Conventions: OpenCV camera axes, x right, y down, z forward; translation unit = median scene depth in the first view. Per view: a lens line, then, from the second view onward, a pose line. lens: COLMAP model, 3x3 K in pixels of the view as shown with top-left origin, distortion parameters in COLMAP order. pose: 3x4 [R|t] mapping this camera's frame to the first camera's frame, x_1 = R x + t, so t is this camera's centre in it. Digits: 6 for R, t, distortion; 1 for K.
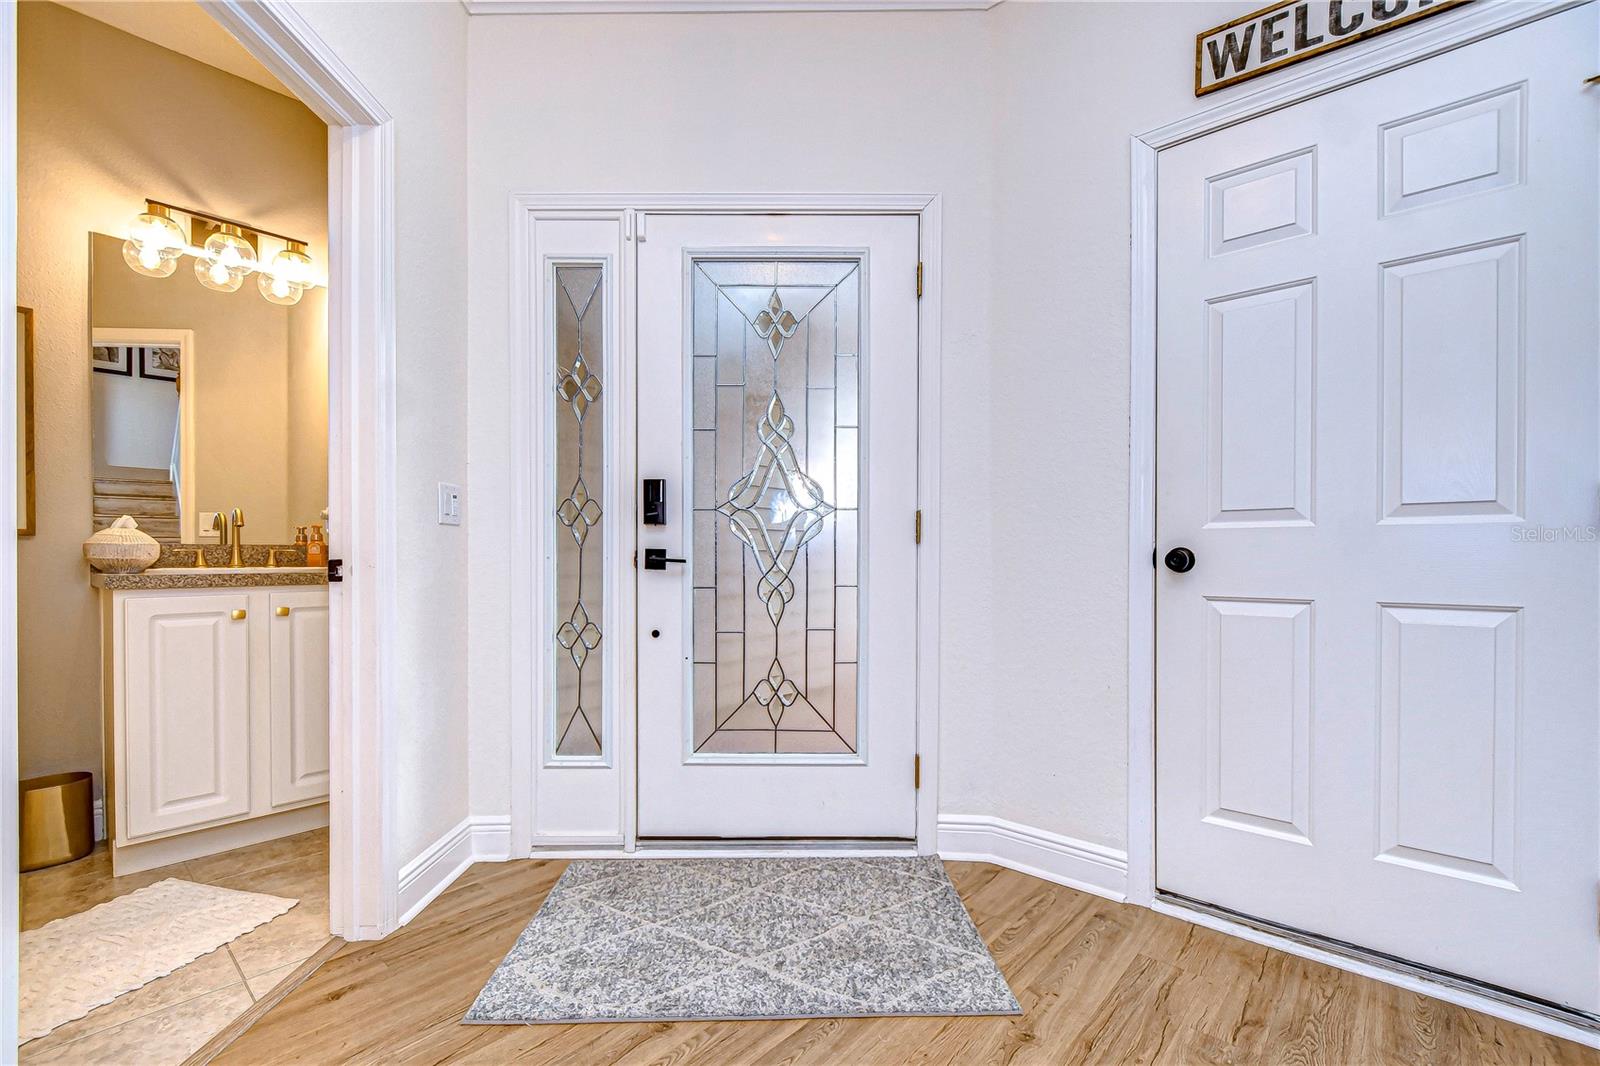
lens RADIAL K [[698.5, 0, 801.3], [0, 698.5, 561.0], [0, 0, 1]] dist [-0.001990, -0.000536]
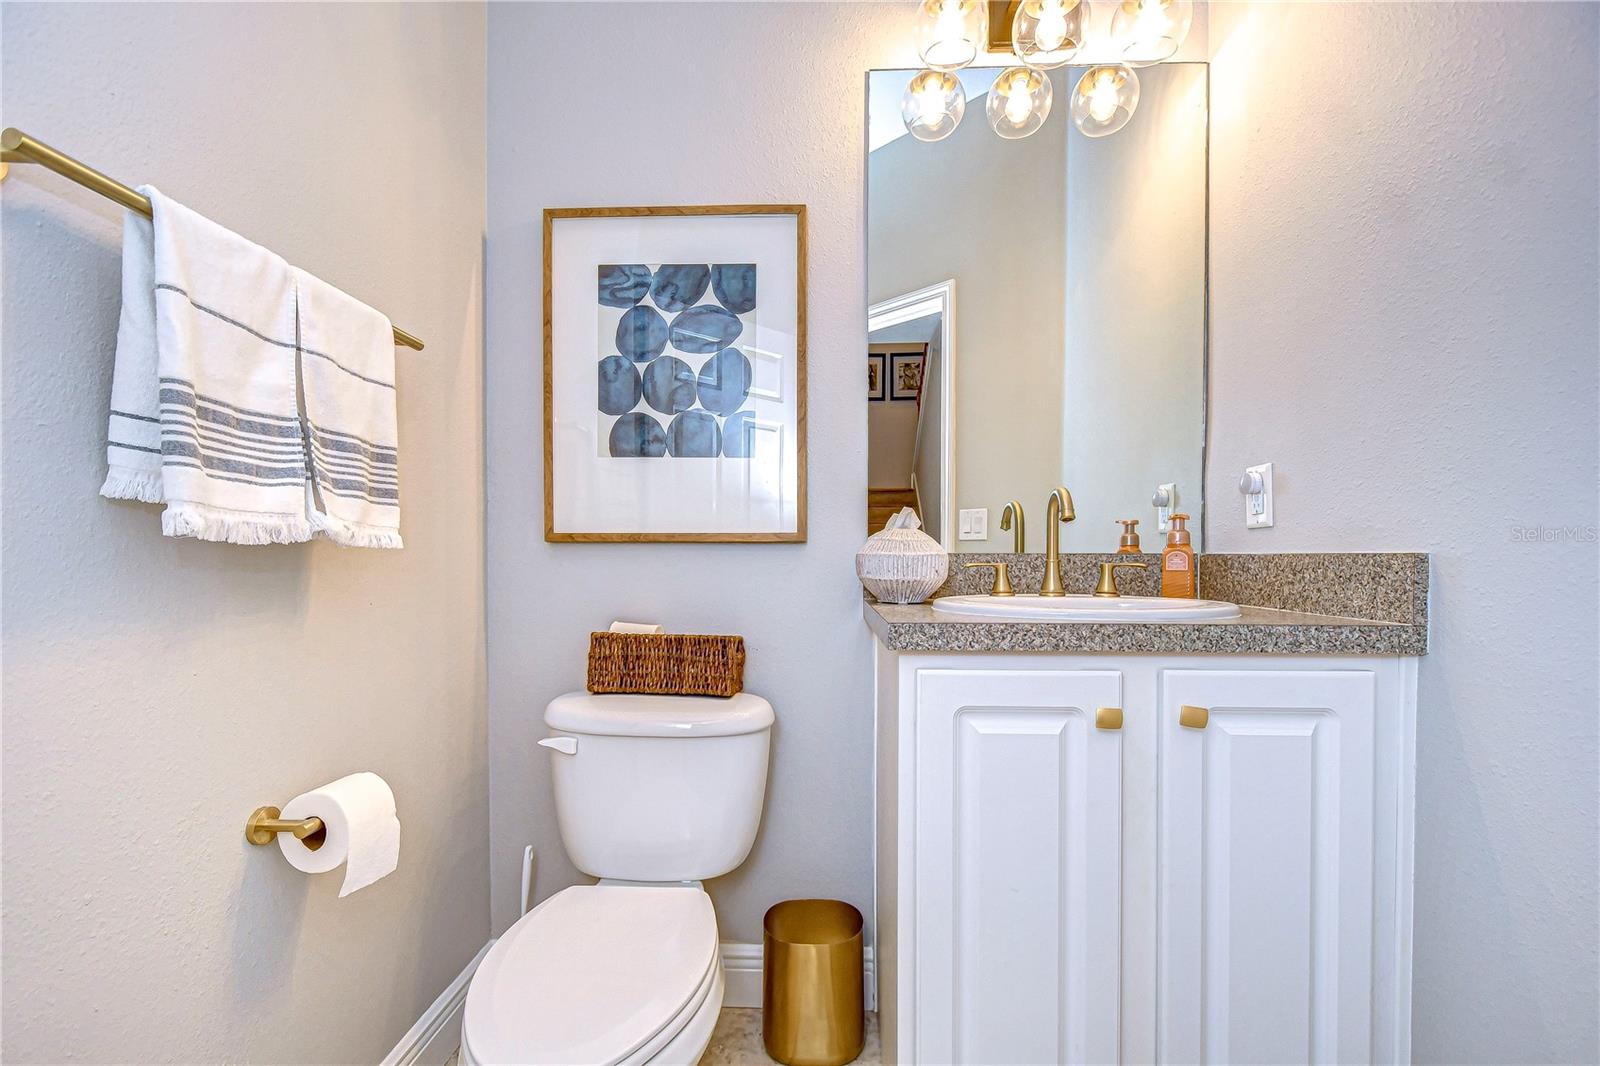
lens RADIAL K [[704.3, 0, 801.0], [0, 704.3, 561.6], [0, 0, 1]] dist [-0.000389, -0.000300]
pose [[0.640799, 0.009295, -0.767652, -0.549105], [-0.008121, 0.999953, 0.005329, -0.020326], [0.767665, 0.002819, 0.640845, 0.528864]]
